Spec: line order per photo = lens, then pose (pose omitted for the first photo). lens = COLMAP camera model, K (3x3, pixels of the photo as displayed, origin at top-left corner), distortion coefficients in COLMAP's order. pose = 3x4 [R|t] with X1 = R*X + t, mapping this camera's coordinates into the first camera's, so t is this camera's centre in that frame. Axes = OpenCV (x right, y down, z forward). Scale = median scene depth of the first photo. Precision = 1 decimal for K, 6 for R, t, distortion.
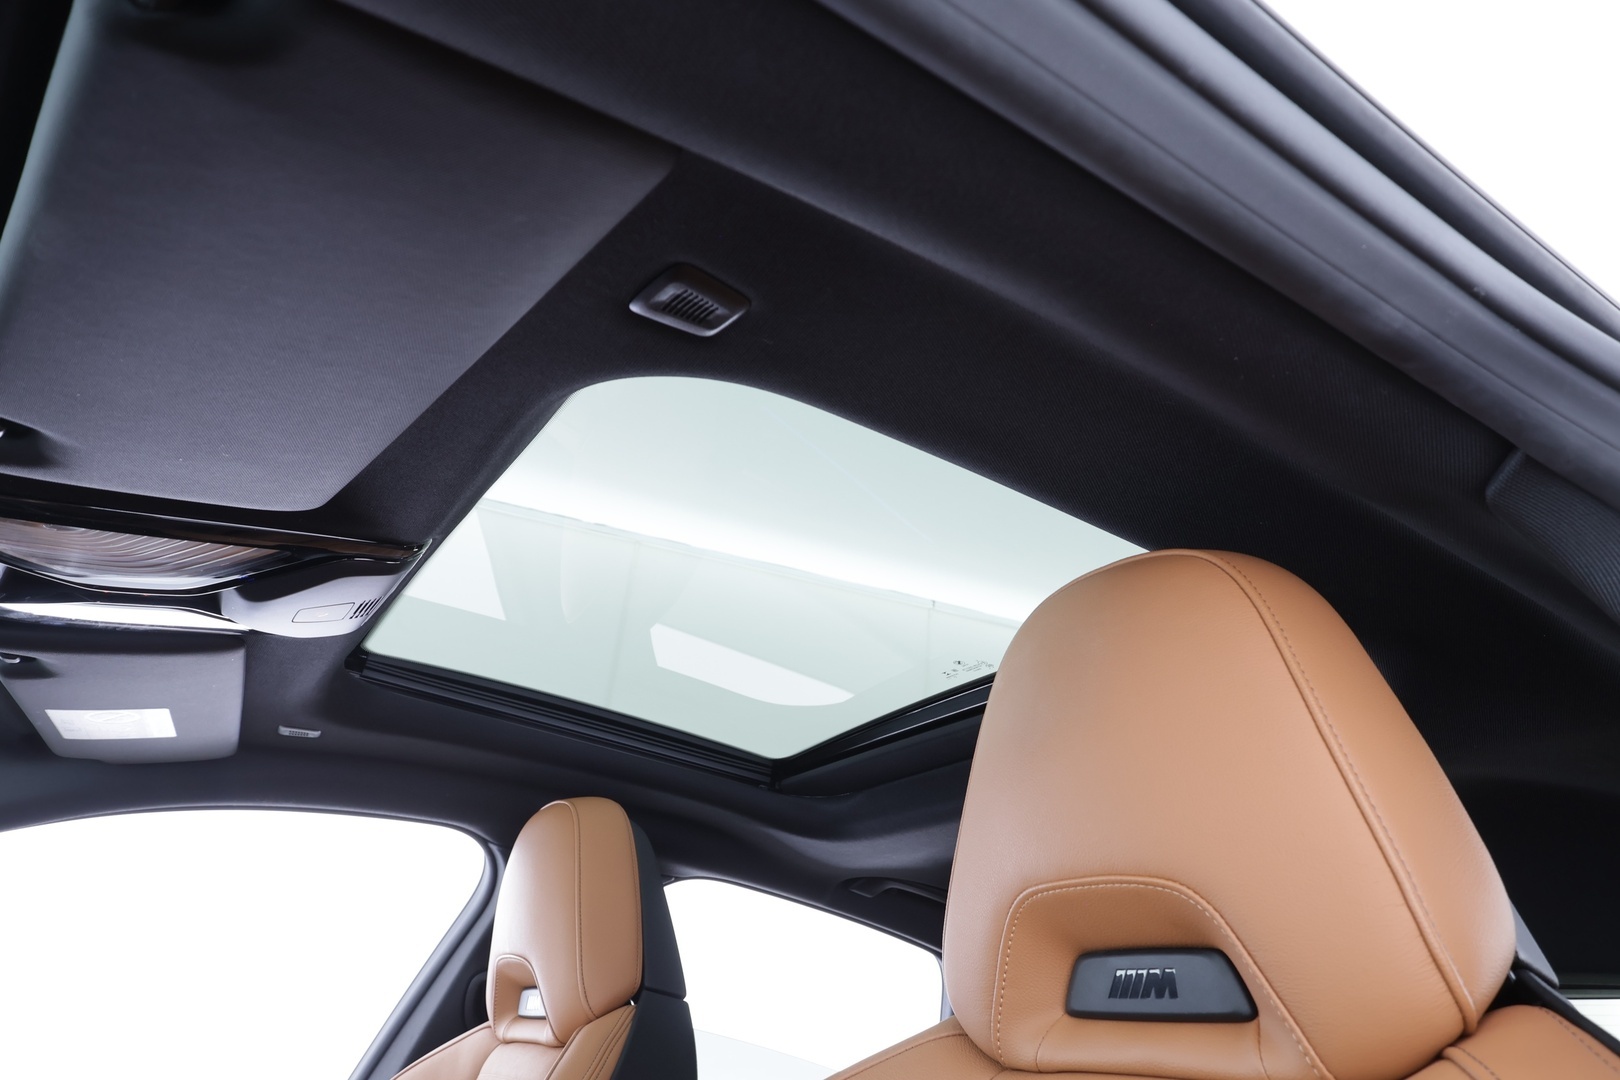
lens RADIAL K [[1109.1, 0, 810.0], [0, 1109.1, 540.0], [0, 0, 1]] dist [0.032957, -0.040783]
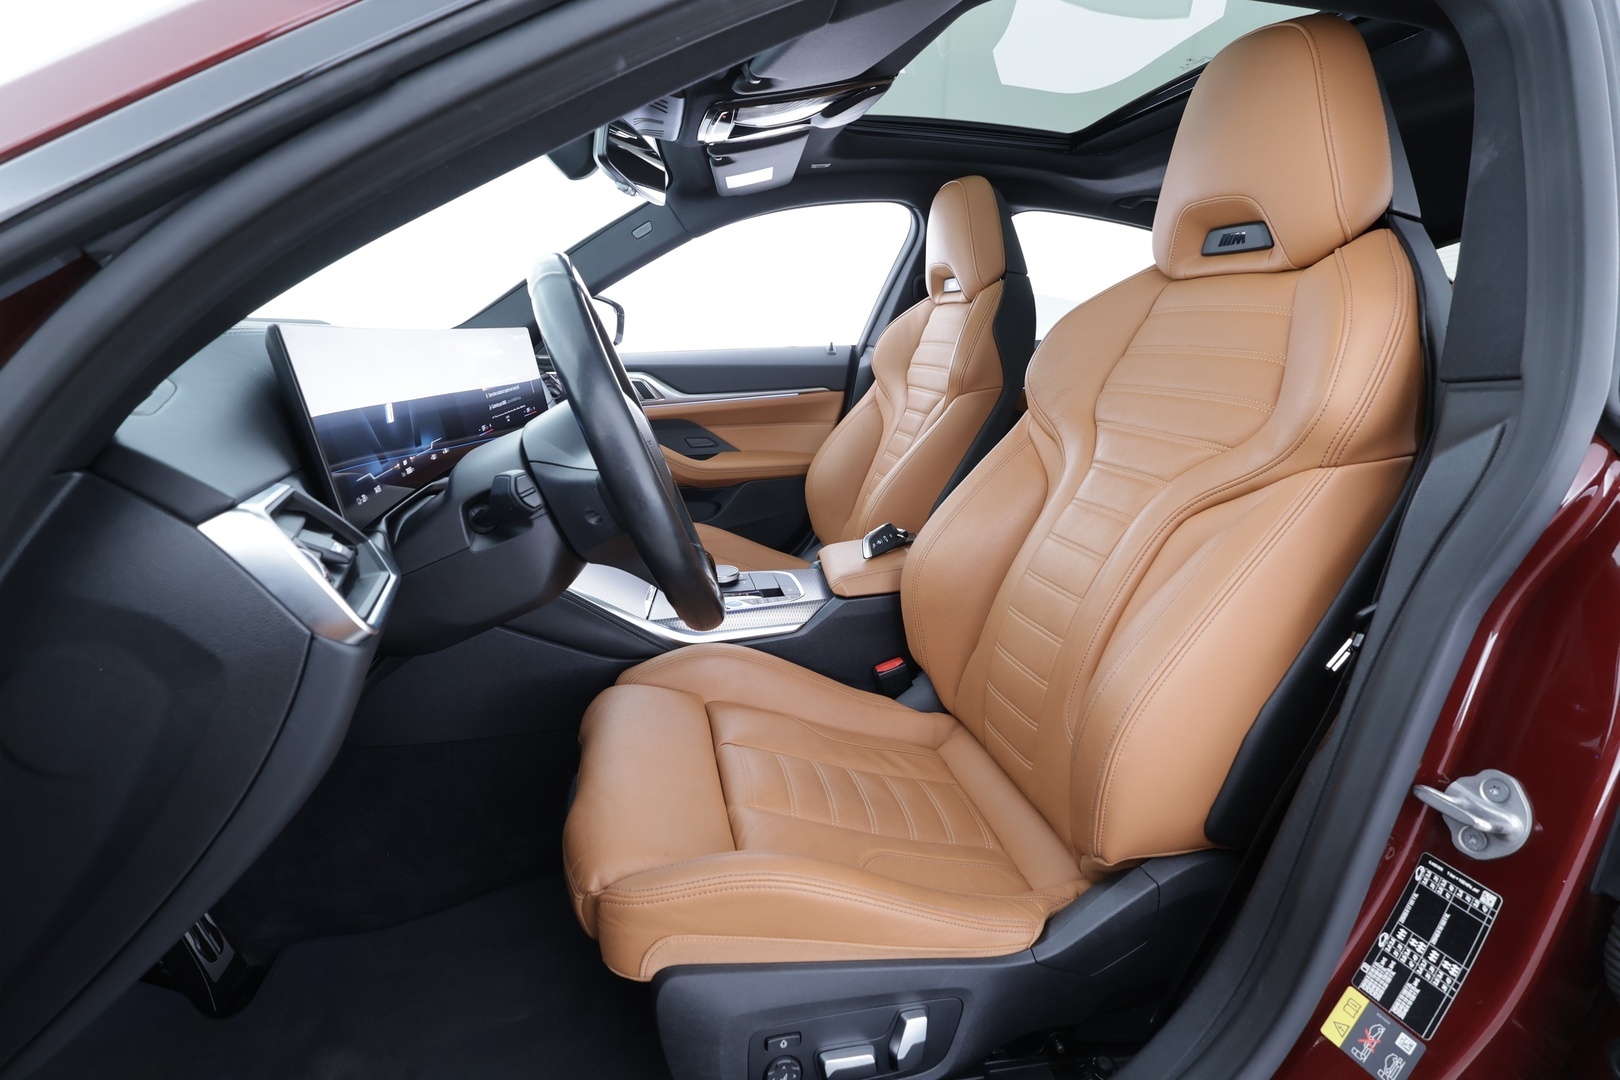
lens RADIAL K [[777.0, 0, 810.0], [0, 777.0, 540.0], [0, 0, 1]] dist [0.004044, 0.000206]
pose [[0.938420, 0.007994, -0.345404, 0.009207], [0.215465, 0.767962, 0.603166, -0.160768], [0.270079, -0.640446, 0.718948, -0.444576]]
